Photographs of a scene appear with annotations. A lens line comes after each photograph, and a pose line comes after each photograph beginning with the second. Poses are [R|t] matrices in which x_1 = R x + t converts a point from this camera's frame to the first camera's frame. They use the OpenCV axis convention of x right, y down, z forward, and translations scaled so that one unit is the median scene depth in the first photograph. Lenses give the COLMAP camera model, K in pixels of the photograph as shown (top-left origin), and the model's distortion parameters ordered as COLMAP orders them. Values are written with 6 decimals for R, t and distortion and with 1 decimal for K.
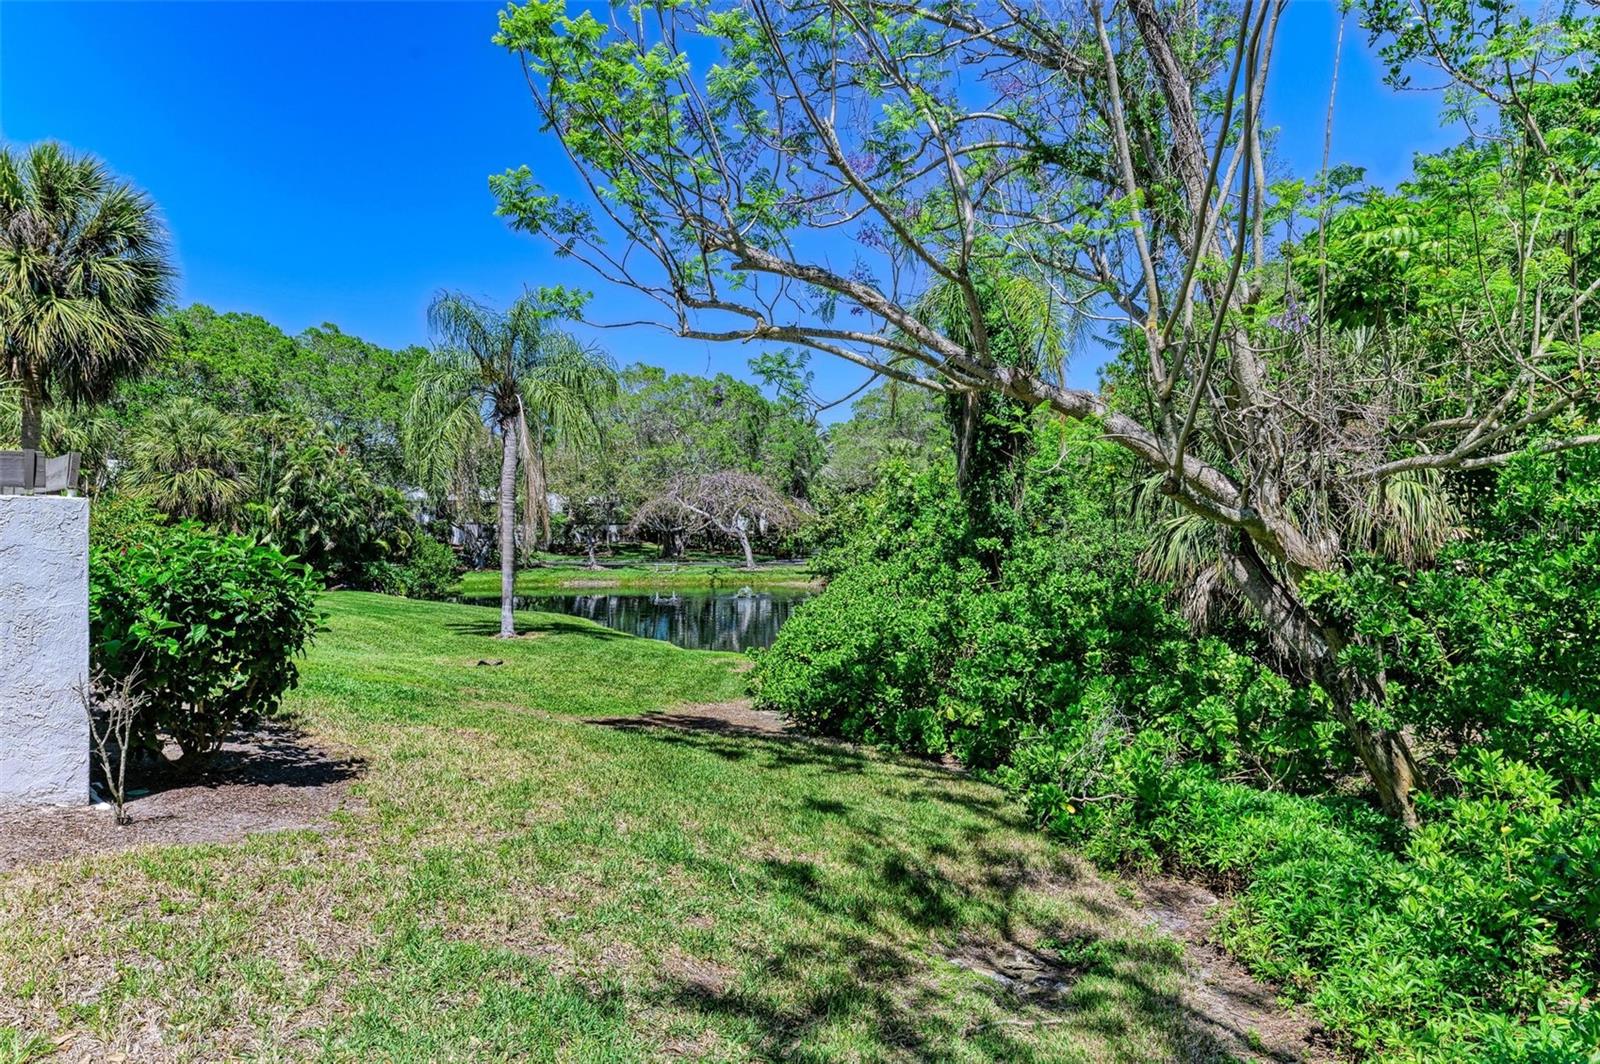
lens RADIAL K [[1008.7, 0, 796.7], [0, 1008.7, 538.1], [0, 0, 1]] dist [0.028205, -0.002656]
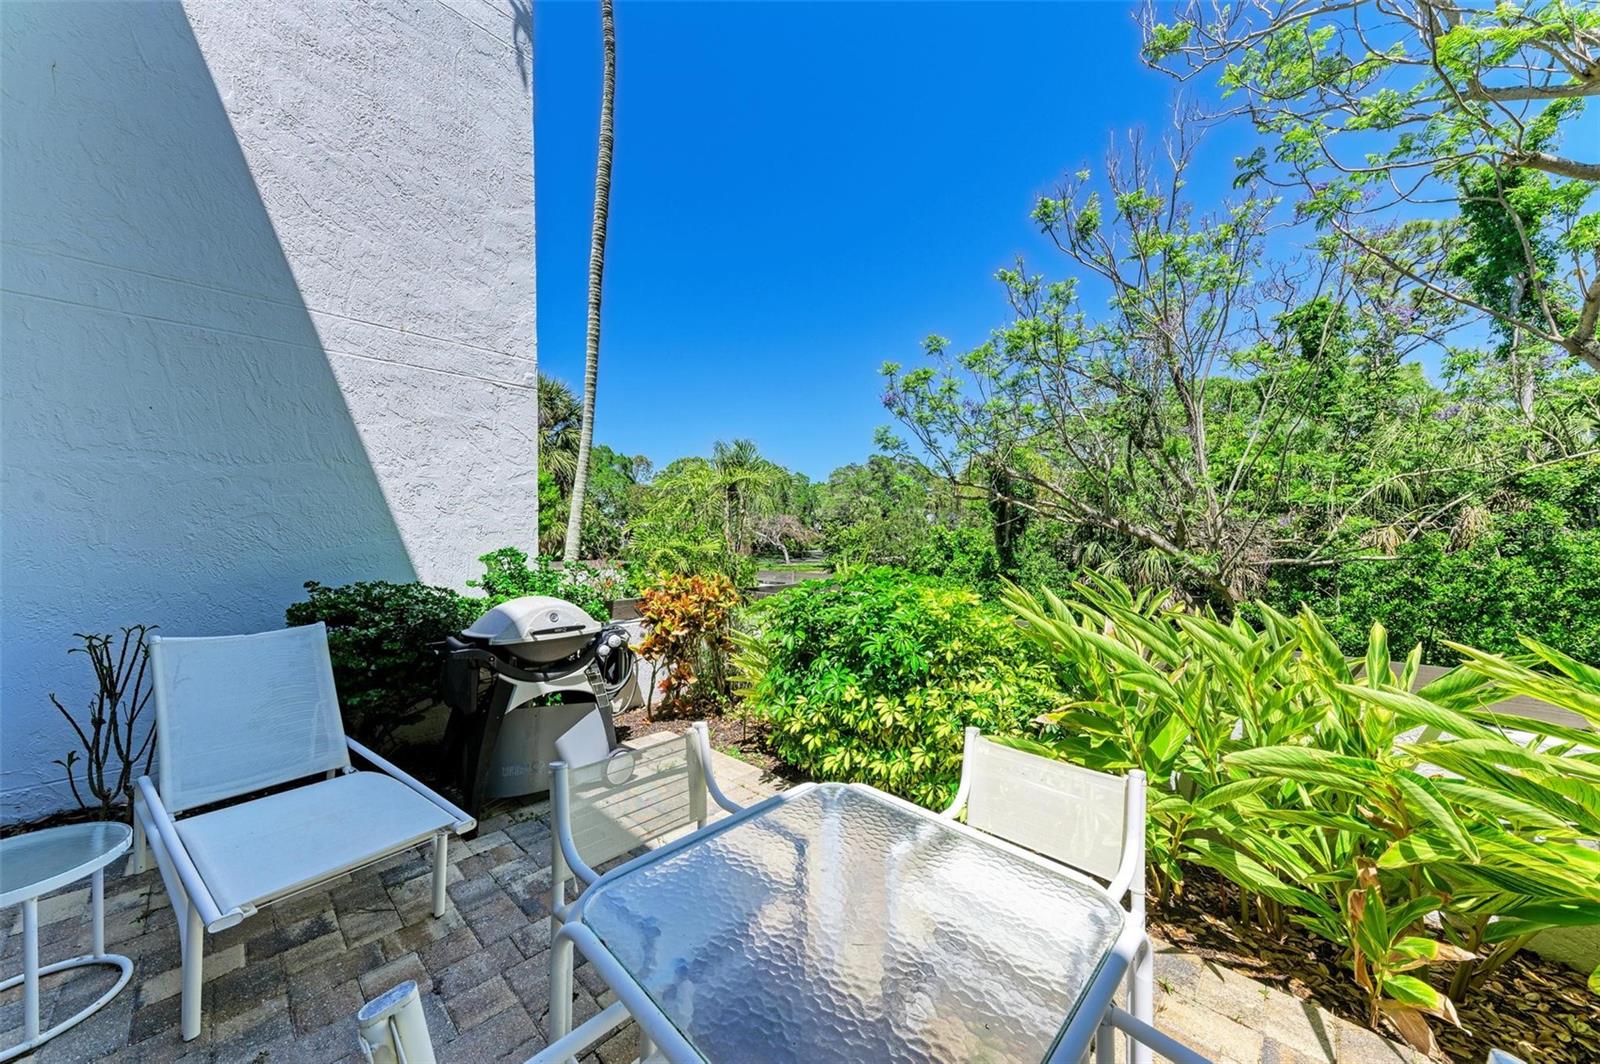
lens RADIAL K [[549.9, 0, 795.1], [0, 549.9, 534.8], [0, 0, 1]] dist [0.009247, 0.000144]
pose [[0.998751, 0.001326, 0.049950, -0.225252], [-0.000831, 0.999950, -0.009944, -0.041179], [-0.049961, 0.009890, 0.998702, -0.107221]]
